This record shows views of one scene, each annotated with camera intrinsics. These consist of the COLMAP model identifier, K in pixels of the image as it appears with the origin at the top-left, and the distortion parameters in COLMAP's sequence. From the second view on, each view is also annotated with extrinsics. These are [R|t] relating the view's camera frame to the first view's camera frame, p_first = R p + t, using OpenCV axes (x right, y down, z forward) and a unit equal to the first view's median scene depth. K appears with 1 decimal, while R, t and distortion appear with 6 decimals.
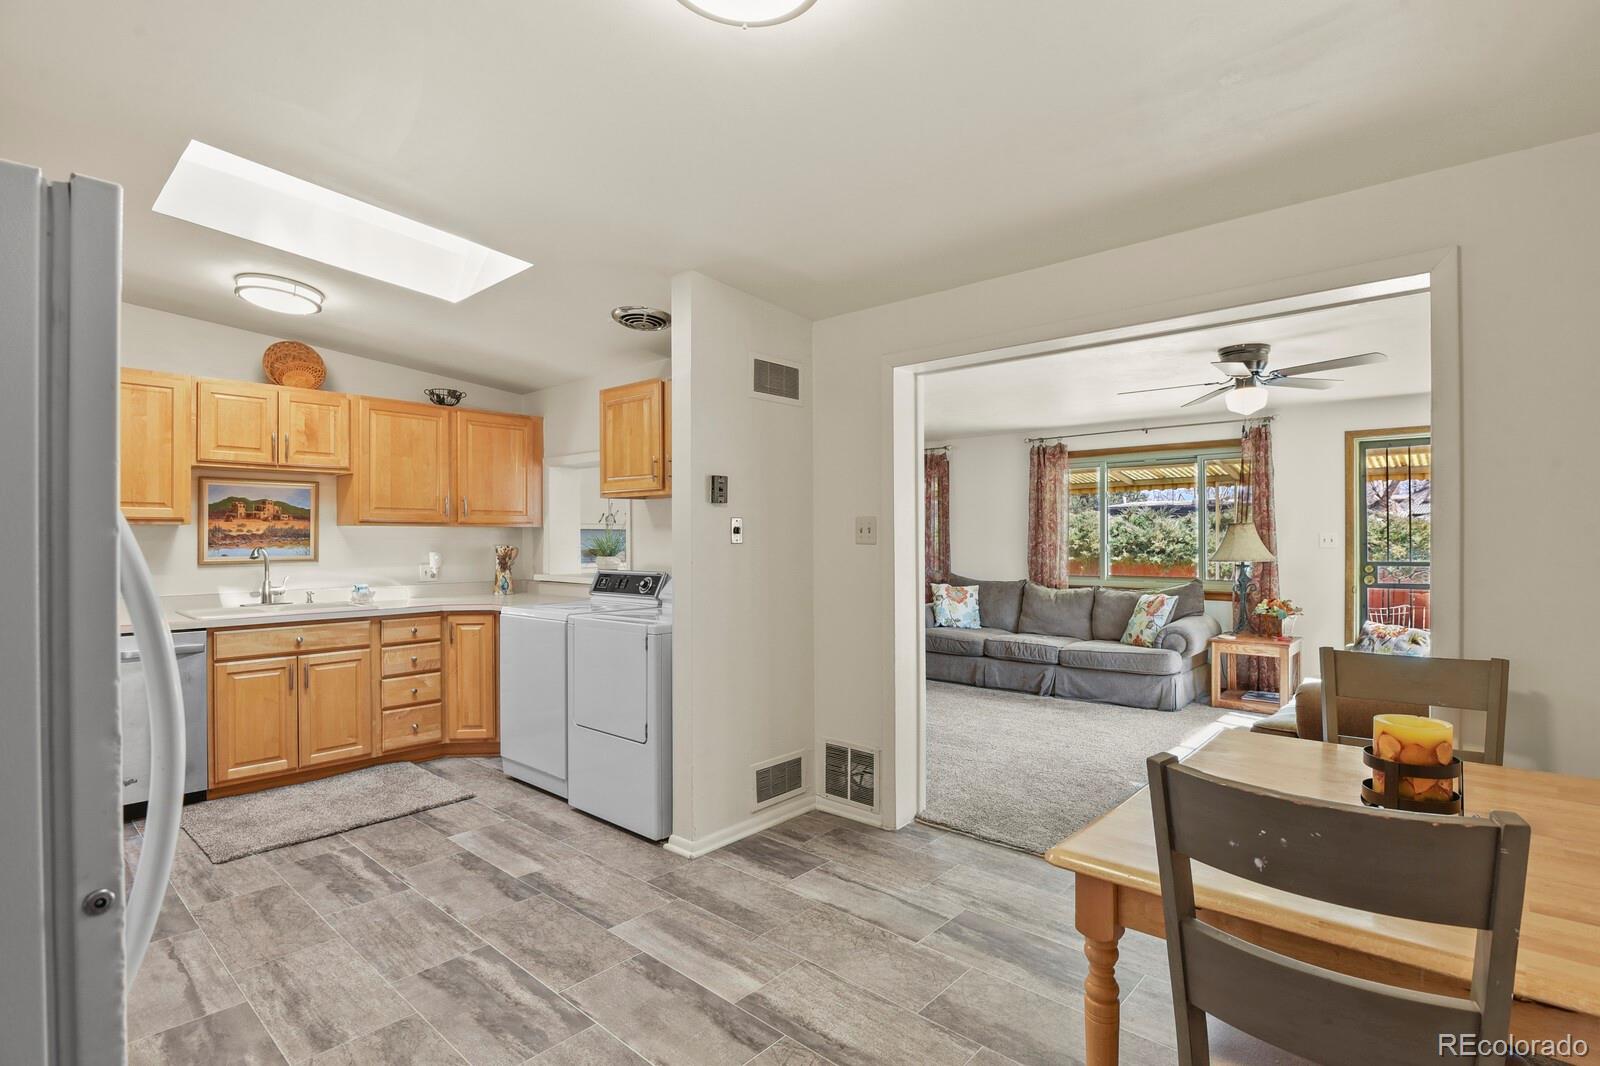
lens RADIAL K [[777.6, 0, 803.1], [0, 777.6, 538.0], [0, 0, 1]] dist [-0.008434, -0.005855]
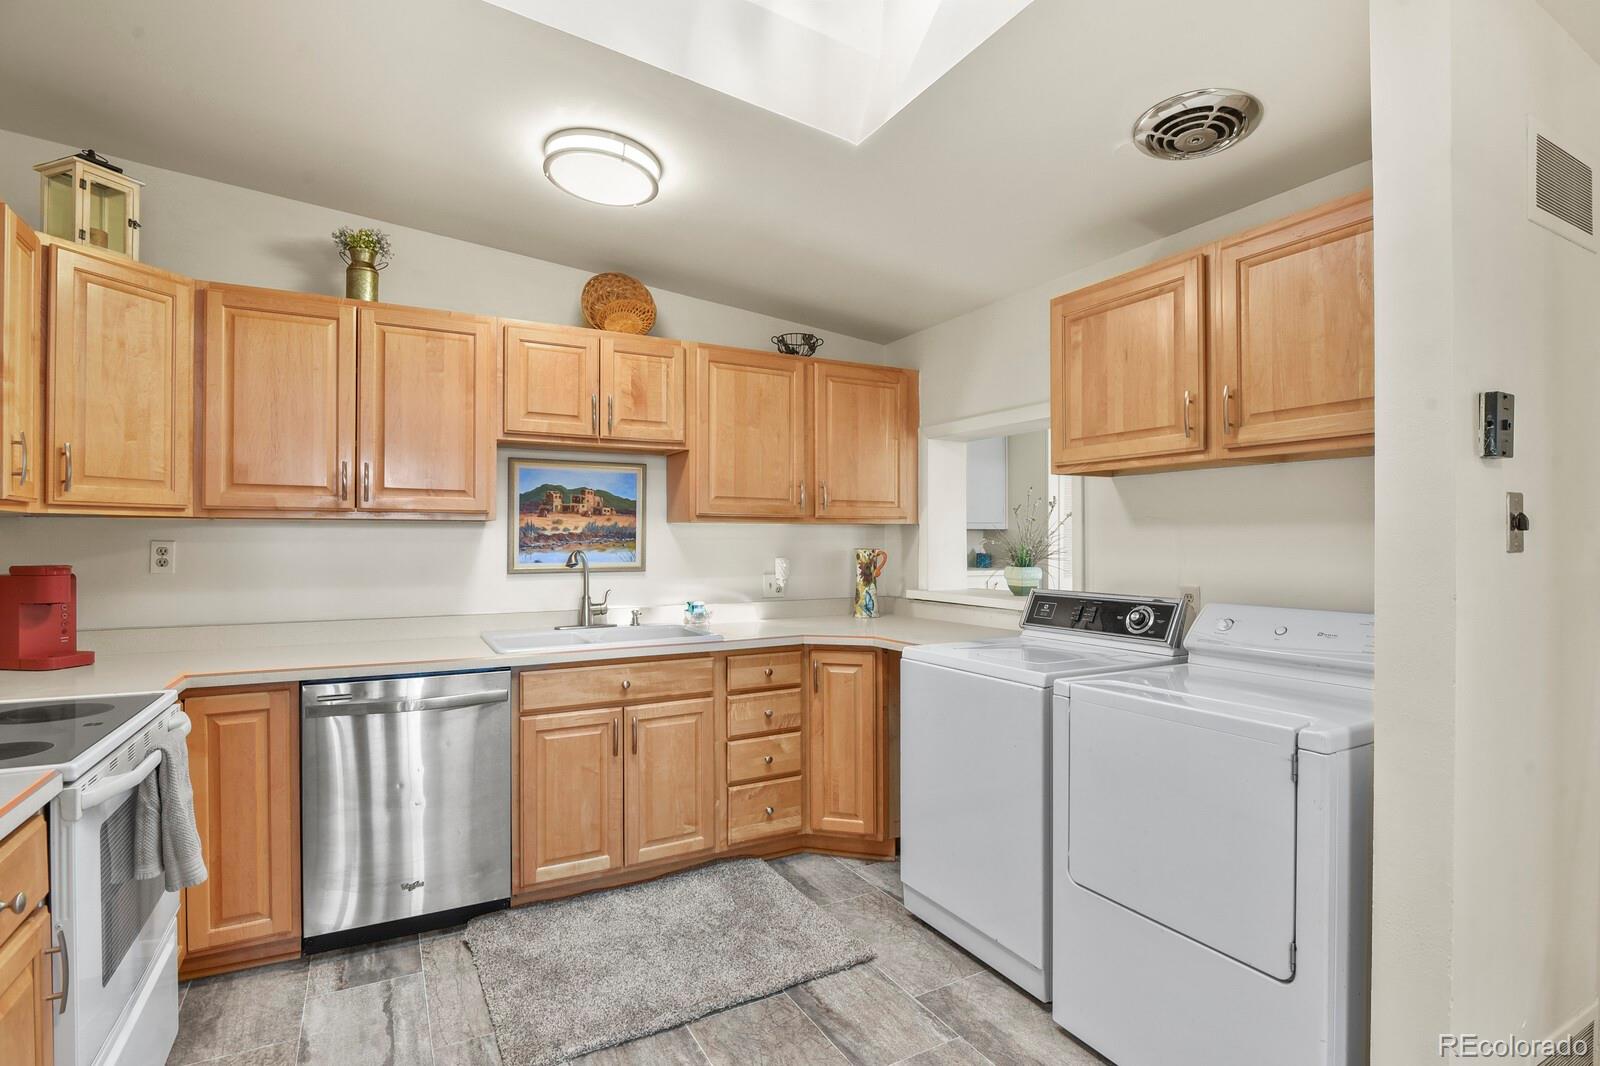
lens RADIAL K [[777.6, 0, 803.5], [0, 777.6, 538.8], [0, 0, 1]] dist [-0.008434, -0.005855]
pose [[0.944629, 0.001576, -0.328137, -0.214105], [-0.002094, 0.999997, -0.001227, 0.000540], [0.328134, 0.001846, 0.944629, 0.309788]]
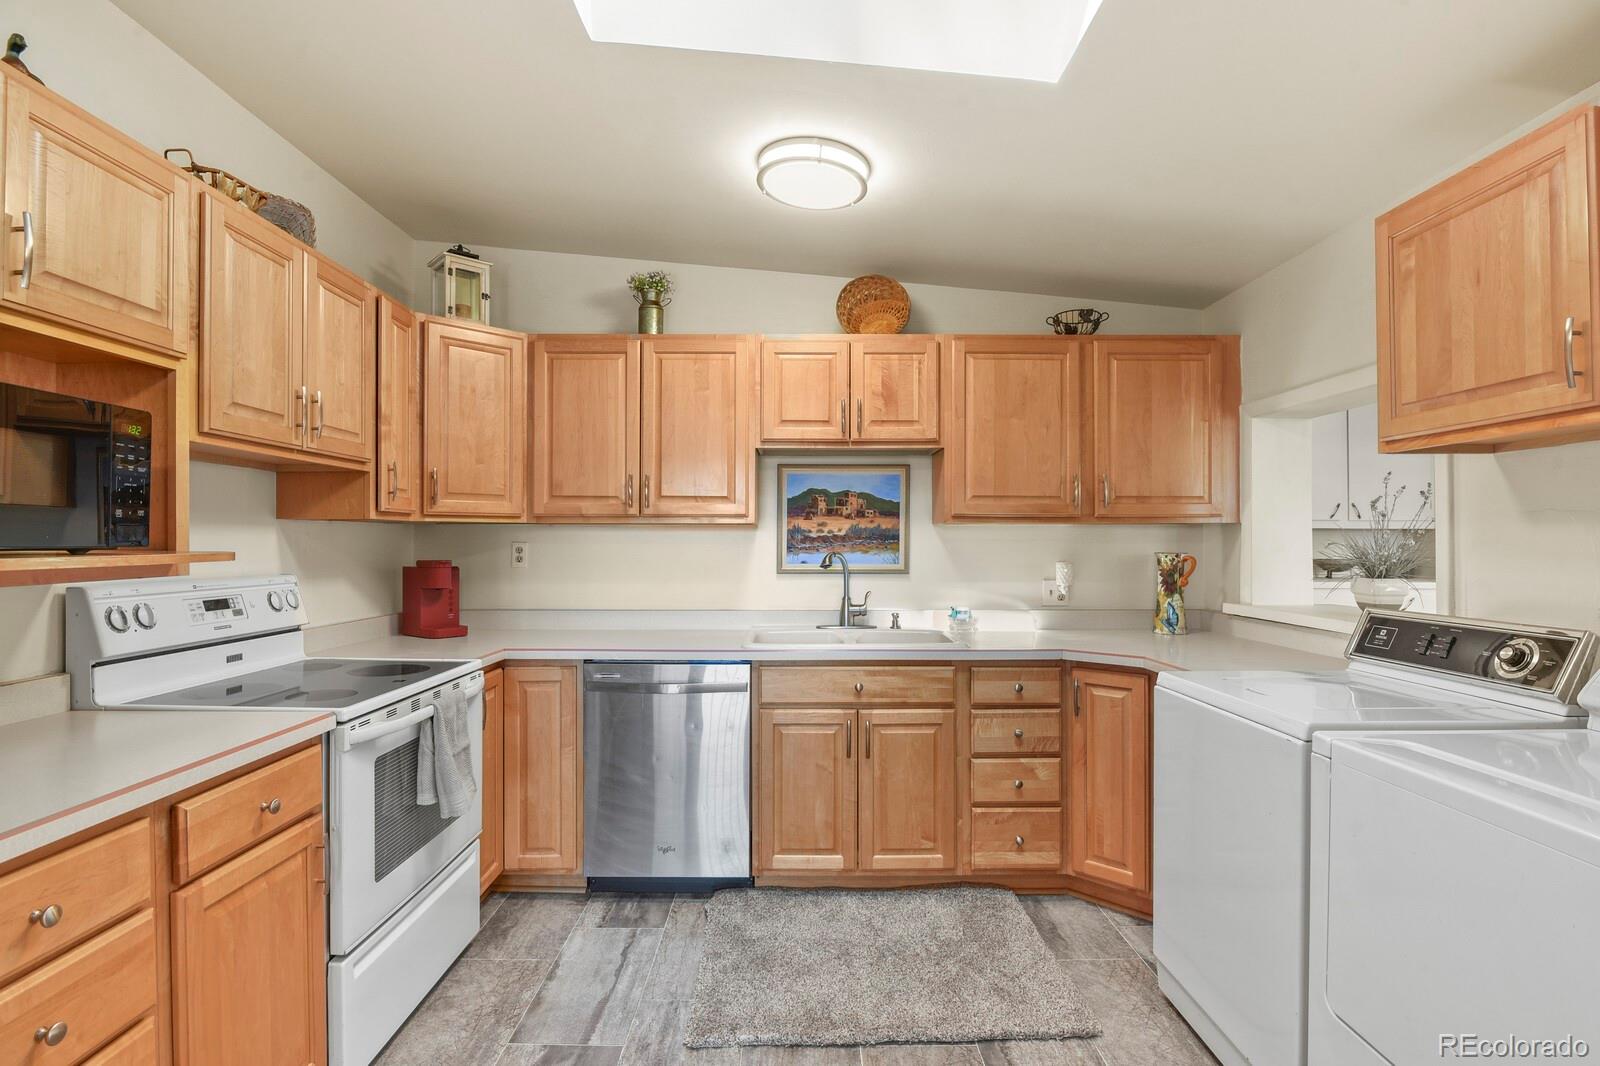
lens RADIAL K [[777.6, 0, 803.6], [0, 777.6, 539.1], [0, 0, 1]] dist [-0.008434, -0.005855]
pose [[0.675326, 0.000227, -0.737519, -0.135415], [-0.003212, 0.999991, -0.002634, 0.000587], [0.737512, 0.004148, 0.675321, 0.390247]]
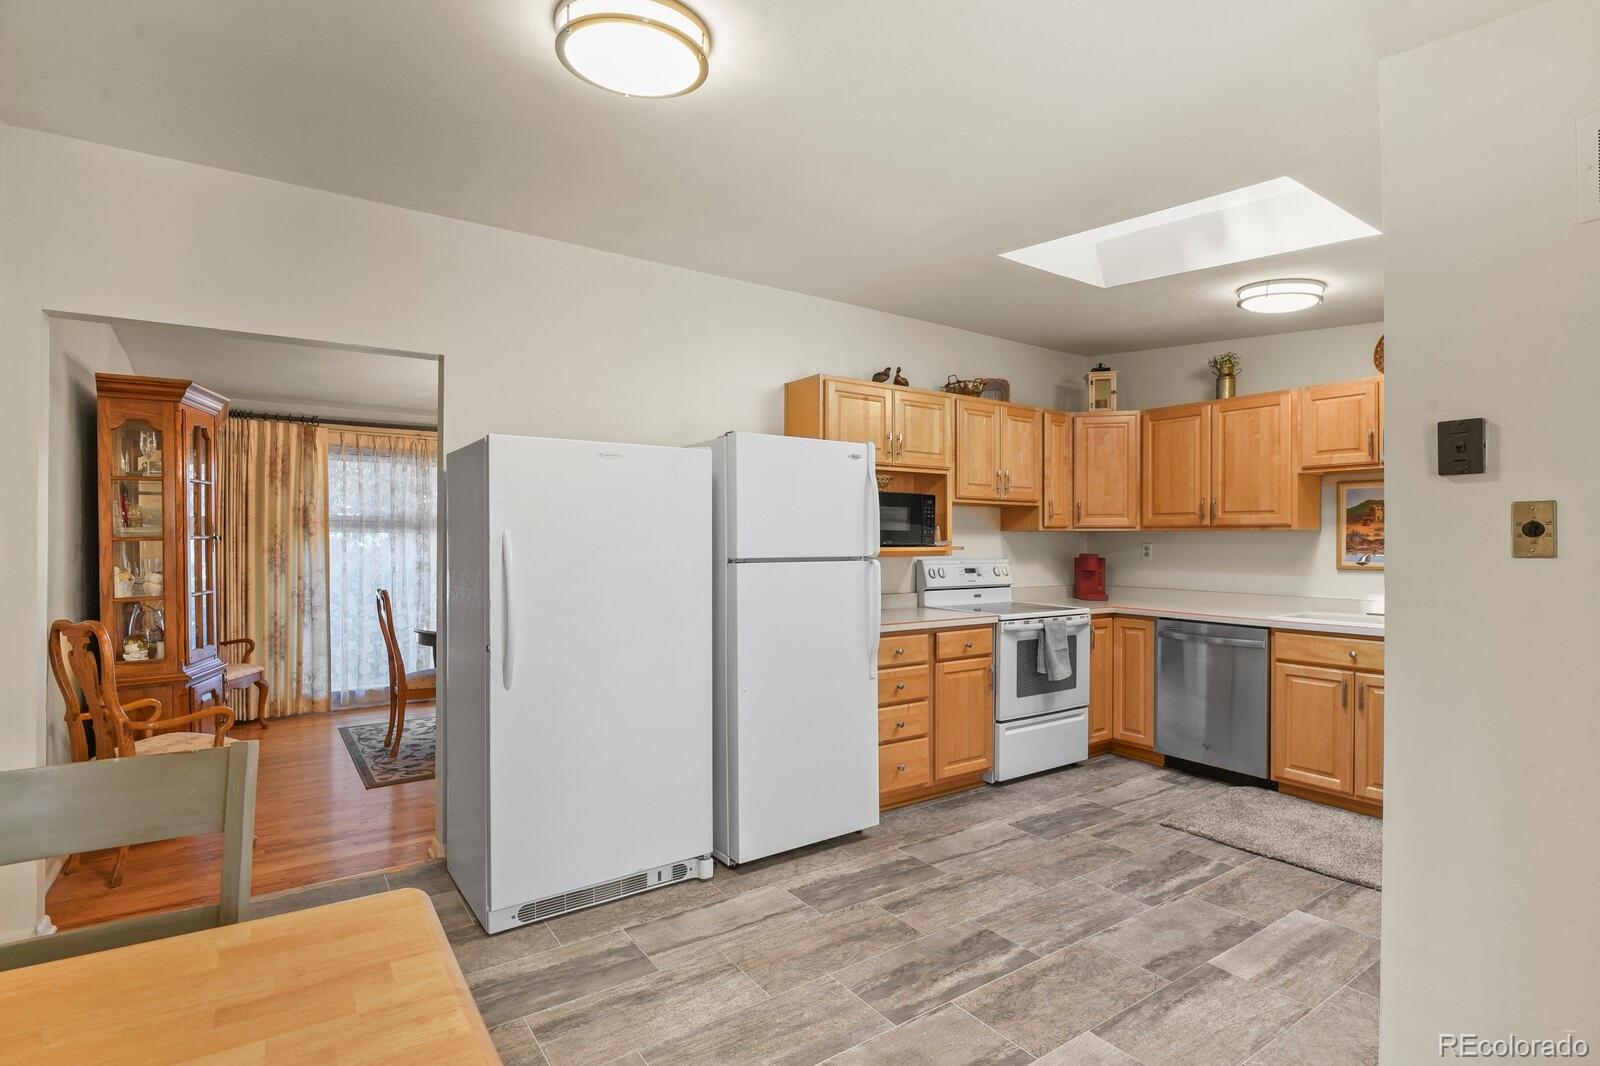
lens RADIAL K [[777.6, 0, 802.2], [0, 777.6, 539.0], [0, 0, 1]] dist [-0.008434, -0.005855]
pose [[-0.229272, -0.000808, -0.973362, 0.303881], [-0.004365, 0.999990, 0.000198, -0.001456], [0.973353, 0.004294, -0.229273, 0.456508]]
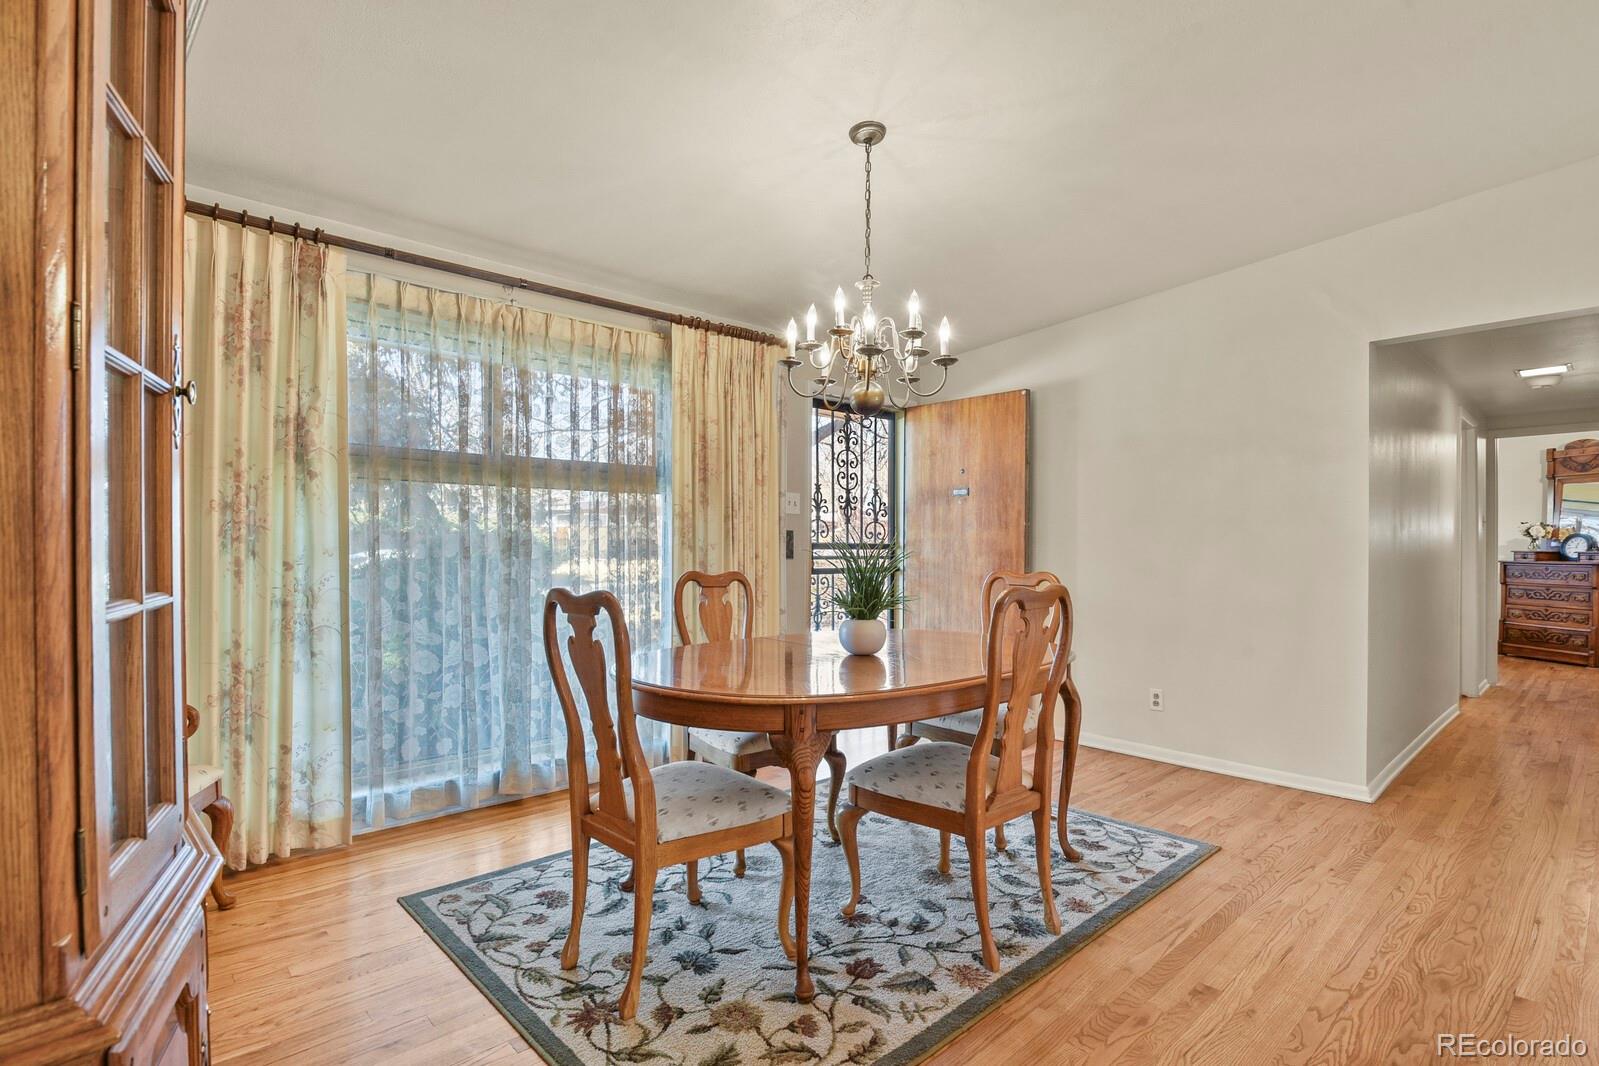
lens RADIAL K [[777.1, 0, 791.8], [0, 777.1, 536.2], [0, 0, 1]] dist [-0.008434, -0.005855]
pose [[-0.097283, -0.006825, -0.995233, -0.145397], [-0.006938, 0.999957, -0.006179, 0.039718], [0.995233, 0.006304, -0.097326, -0.136623]]
